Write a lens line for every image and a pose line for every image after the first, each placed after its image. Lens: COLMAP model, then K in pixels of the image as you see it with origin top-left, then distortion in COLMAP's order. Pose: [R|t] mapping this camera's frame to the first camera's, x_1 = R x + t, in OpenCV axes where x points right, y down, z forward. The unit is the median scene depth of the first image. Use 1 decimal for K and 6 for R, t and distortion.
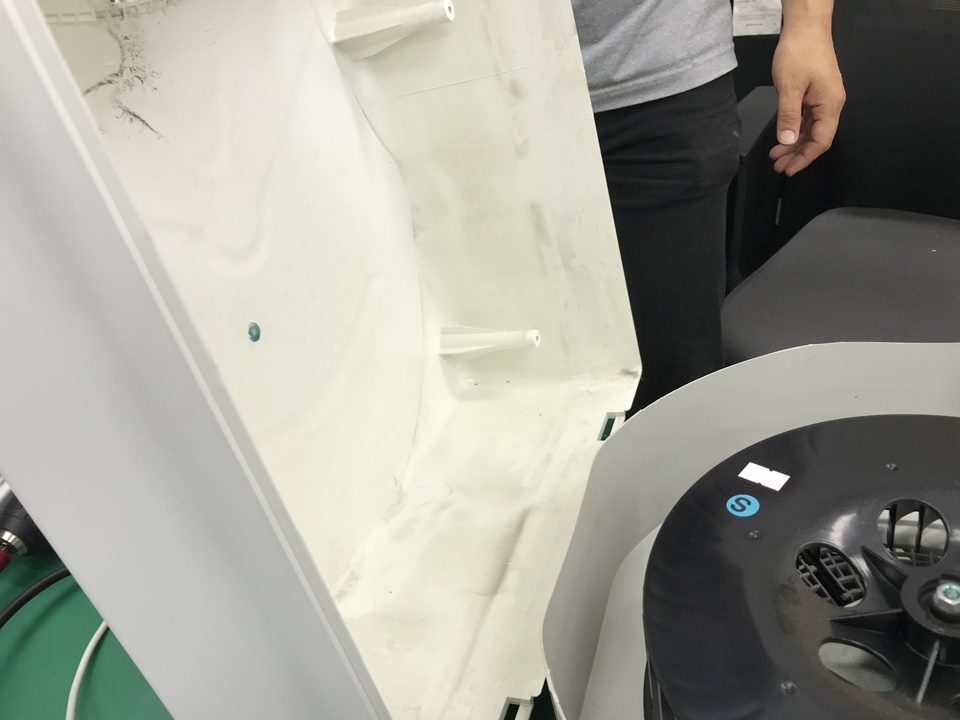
lens RADIAL K [[792.9, 0, 476.7], [0, 792.9, 362.2], [0, 0, 1]] dist [0.013723, -0.045122]
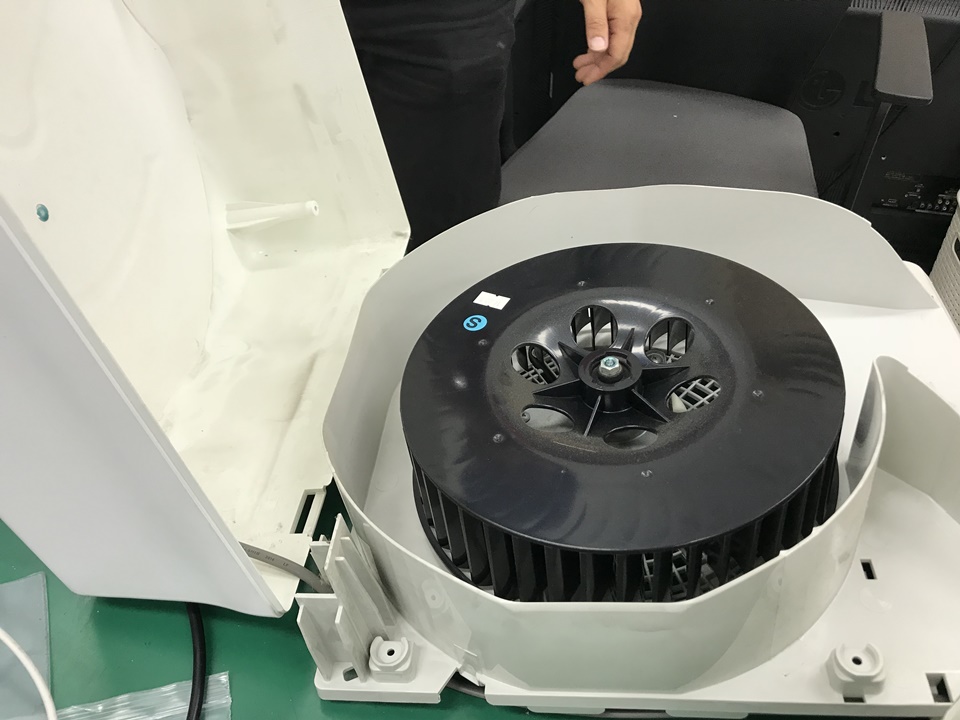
lens RADIAL K [[792.9, 0, 484.7], [0, 792.9, 357.3], [0, 0, 1]] dist [0.013723, -0.045122]
pose [[0.968891, -0.103177, 0.224957, 0.038400], [0.071139, 0.986700, 0.146158, 0.034867], [-0.237045, -0.125608, 0.963344, -0.190477]]
